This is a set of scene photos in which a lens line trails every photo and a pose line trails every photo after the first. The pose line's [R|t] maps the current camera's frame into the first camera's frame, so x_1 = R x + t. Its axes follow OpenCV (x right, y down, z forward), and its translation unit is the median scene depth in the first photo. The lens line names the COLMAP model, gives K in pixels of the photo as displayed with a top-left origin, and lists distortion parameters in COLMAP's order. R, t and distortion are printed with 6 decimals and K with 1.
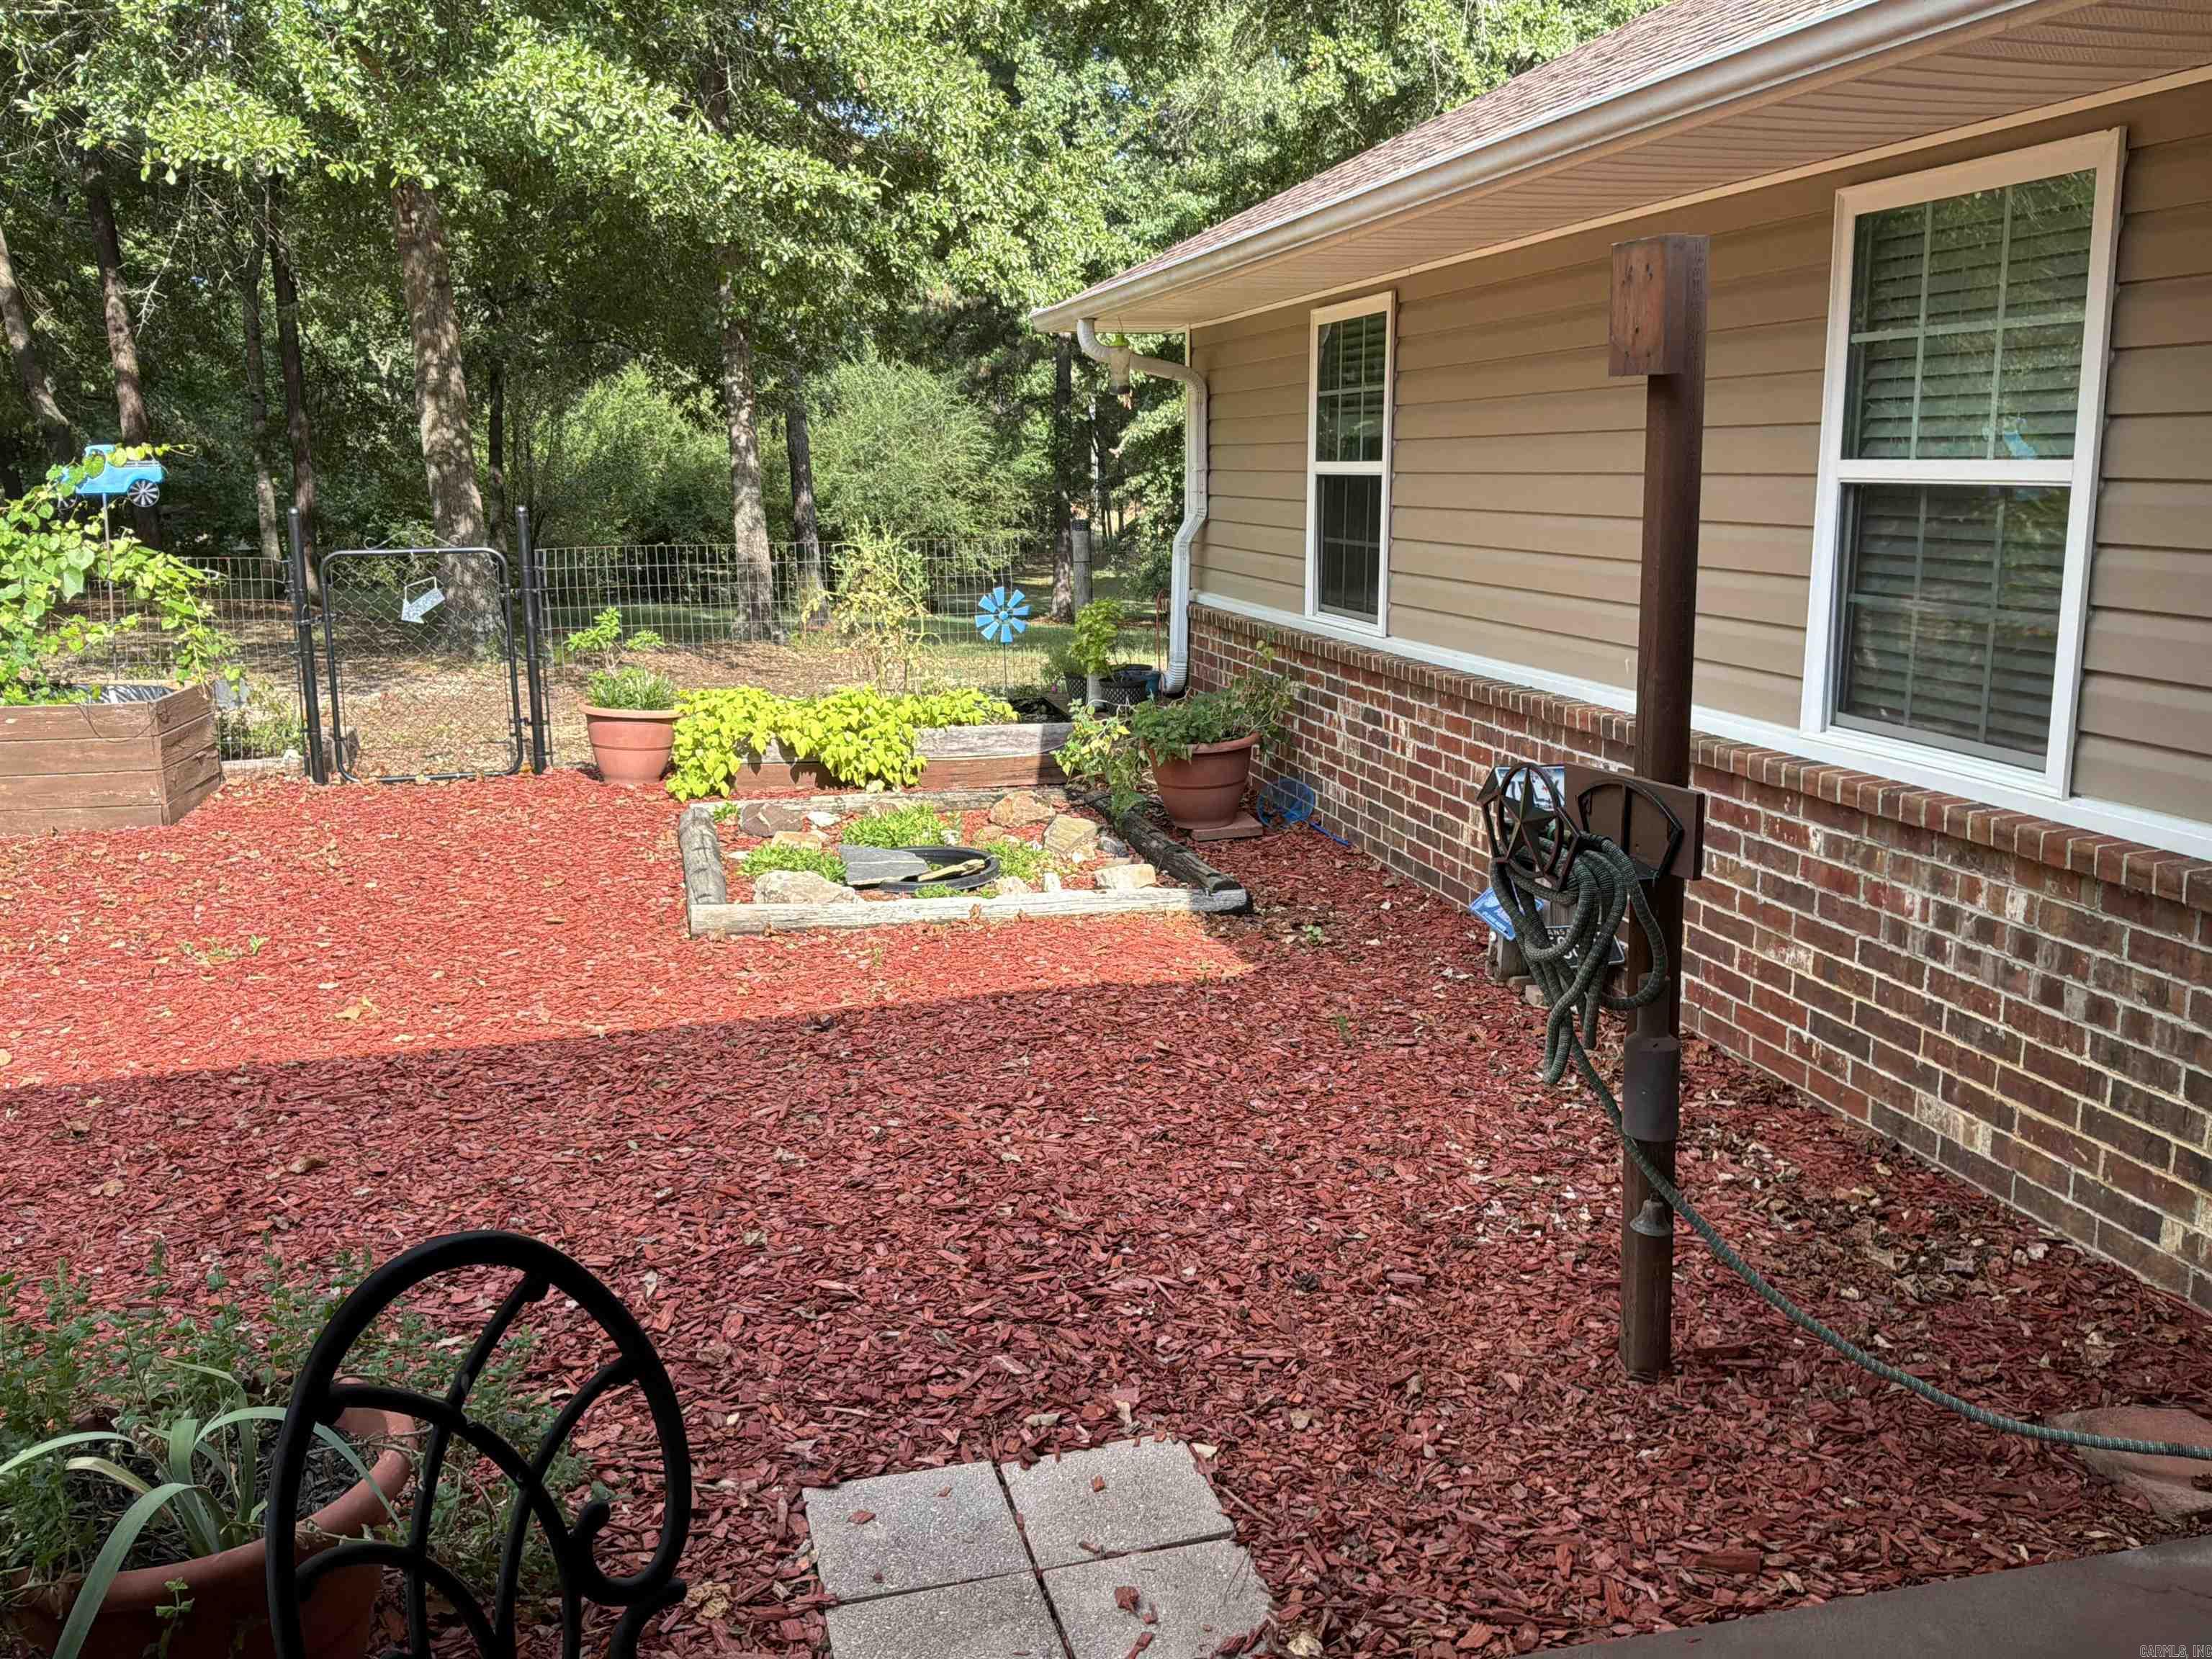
lens RADIAL K [[1828.3, 0, 1106.0], [0, 1828.3, 829.5], [0, 0, 1]] dist [0.141091, -0.305267]
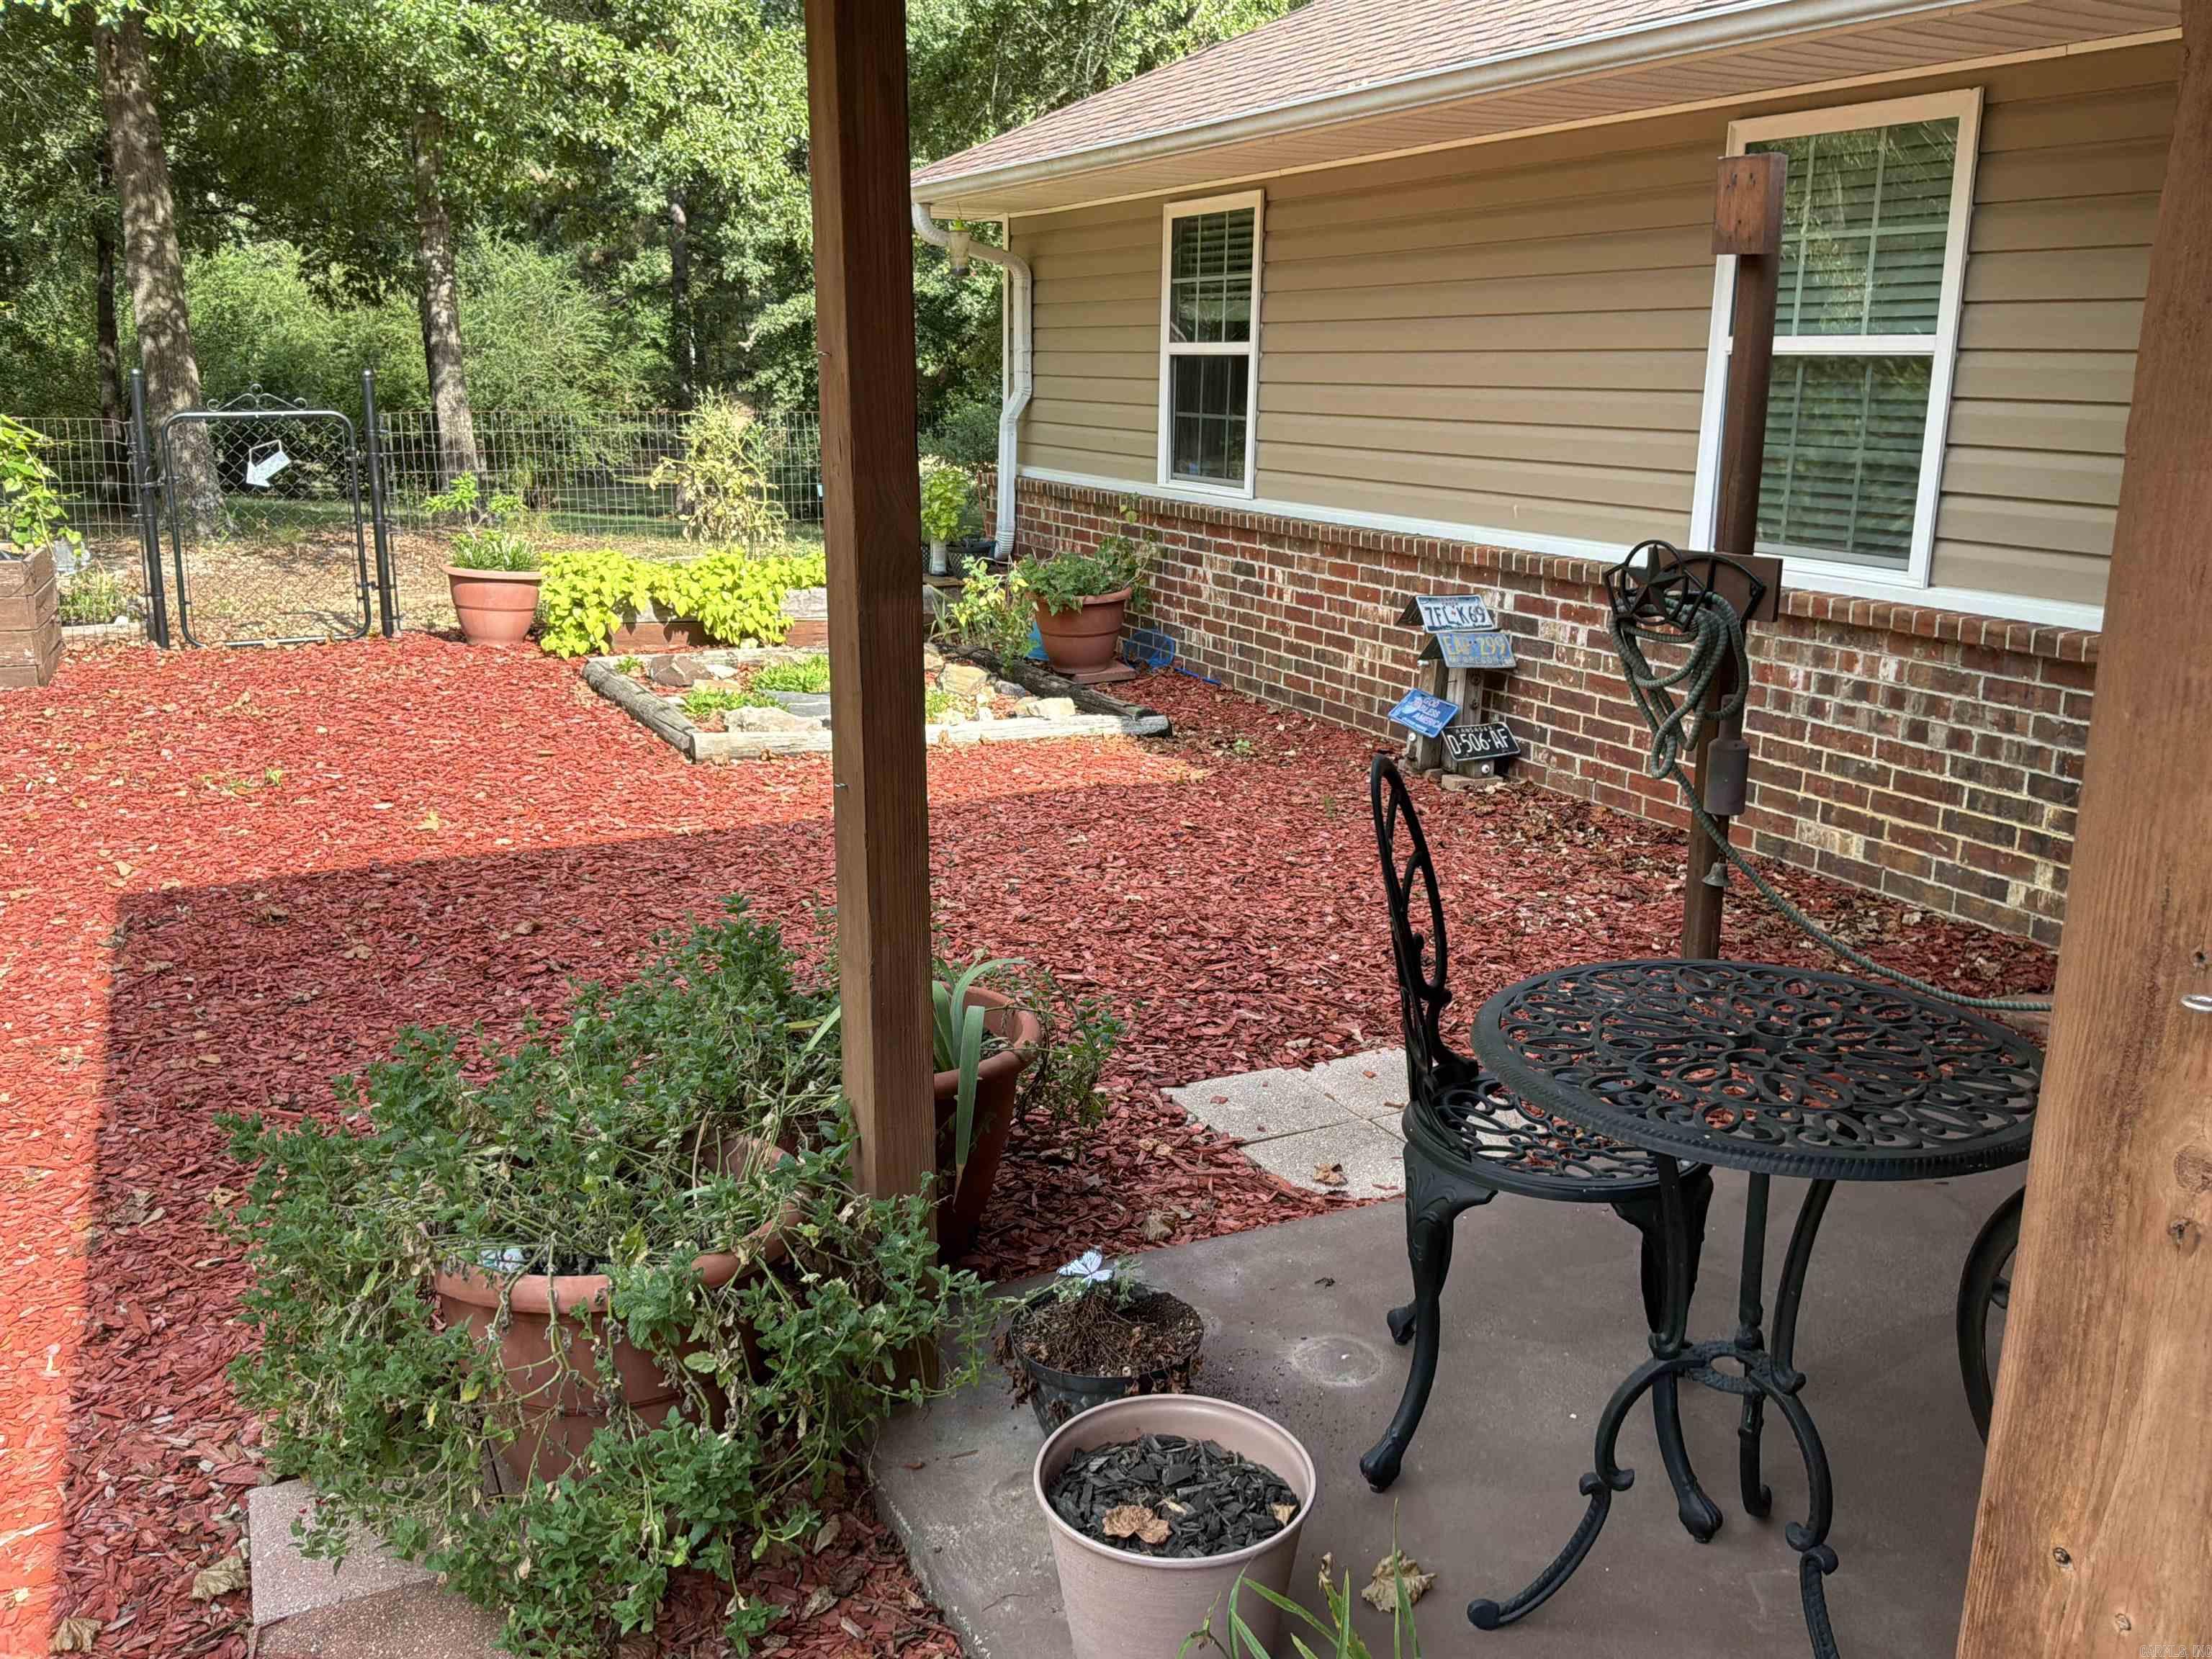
lens RADIAL K [[1820.9, 0, 1106.0], [0, 1820.9, 829.5], [0, 0, 1]] dist [0.155478, -0.355984]
pose [[0.976446, -0.031322, 0.213476, -0.185782], [0.020609, 0.998423, 0.052225, 0.039175], [-0.214775, -0.046595, 0.975551, -0.102255]]
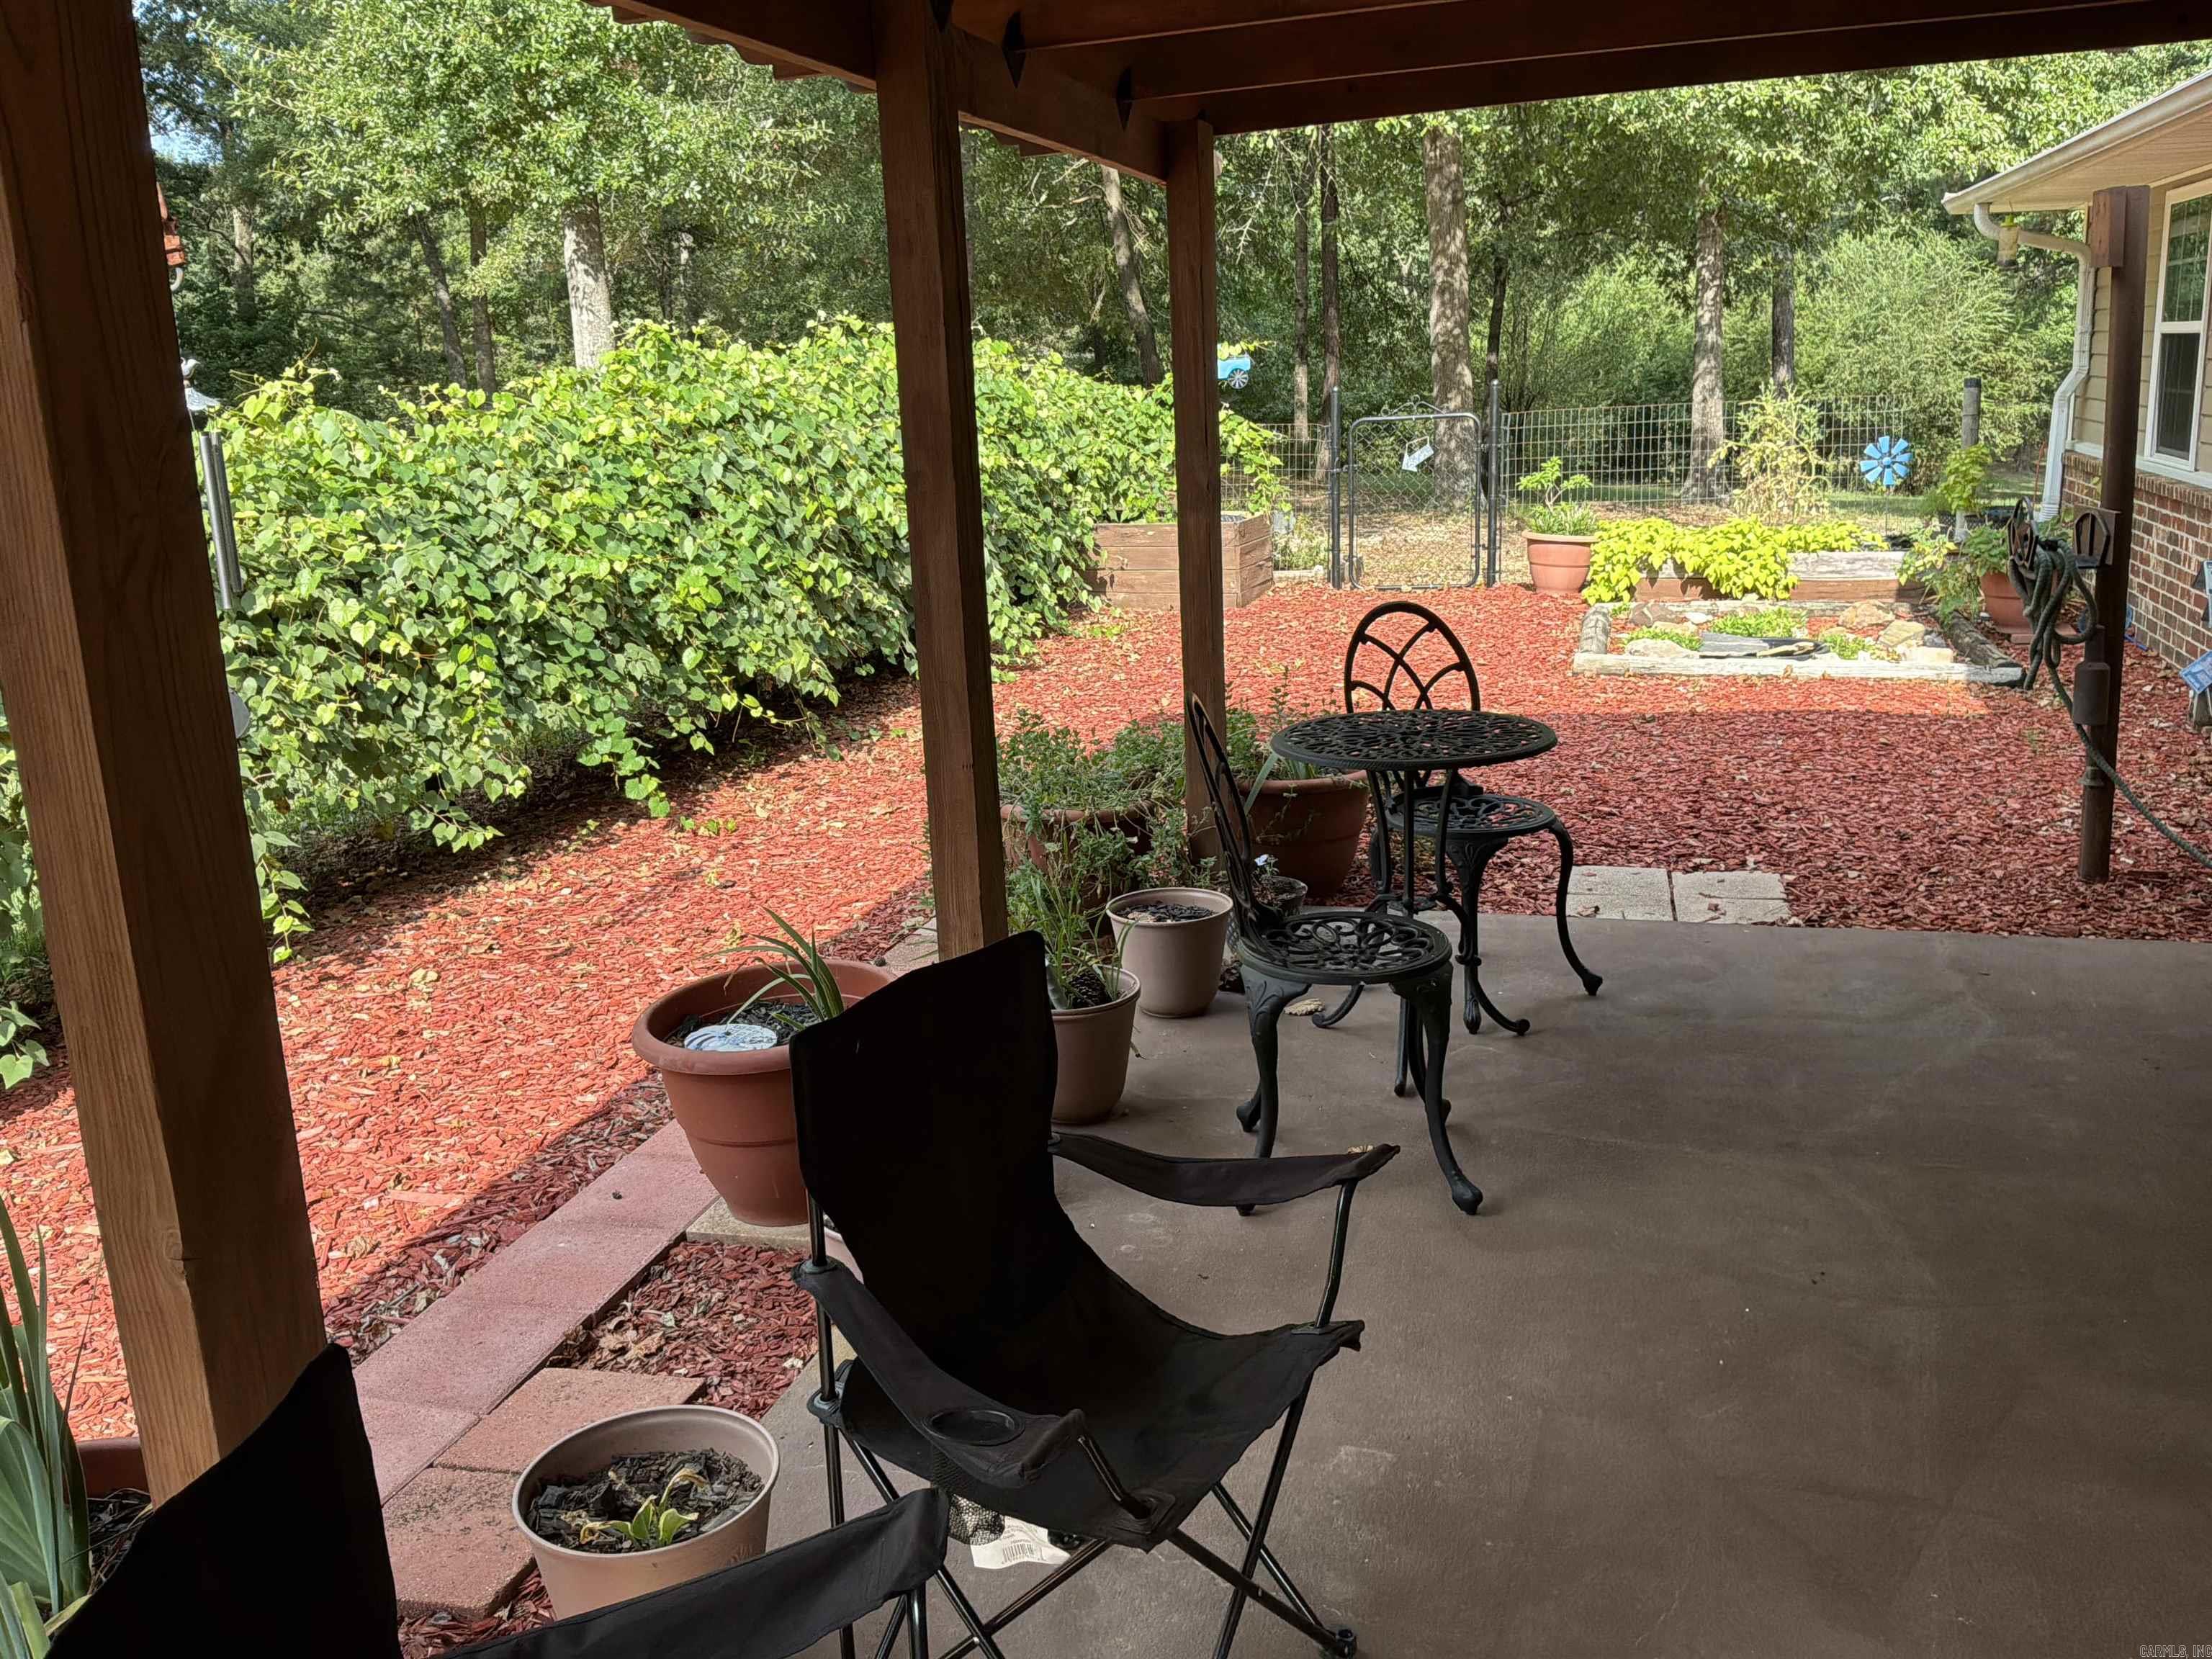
lens RADIAL K [[1828.3, 0, 1106.0], [0, 1828.3, 829.5], [0, 0, 1]] dist [0.141091, -0.305267]
pose [[0.869455, 0.095580, -0.484678, 0.140948], [-0.067276, 0.994873, 0.075507, 0.079690], [0.489410, -0.033043, 0.871428, -0.368551]]
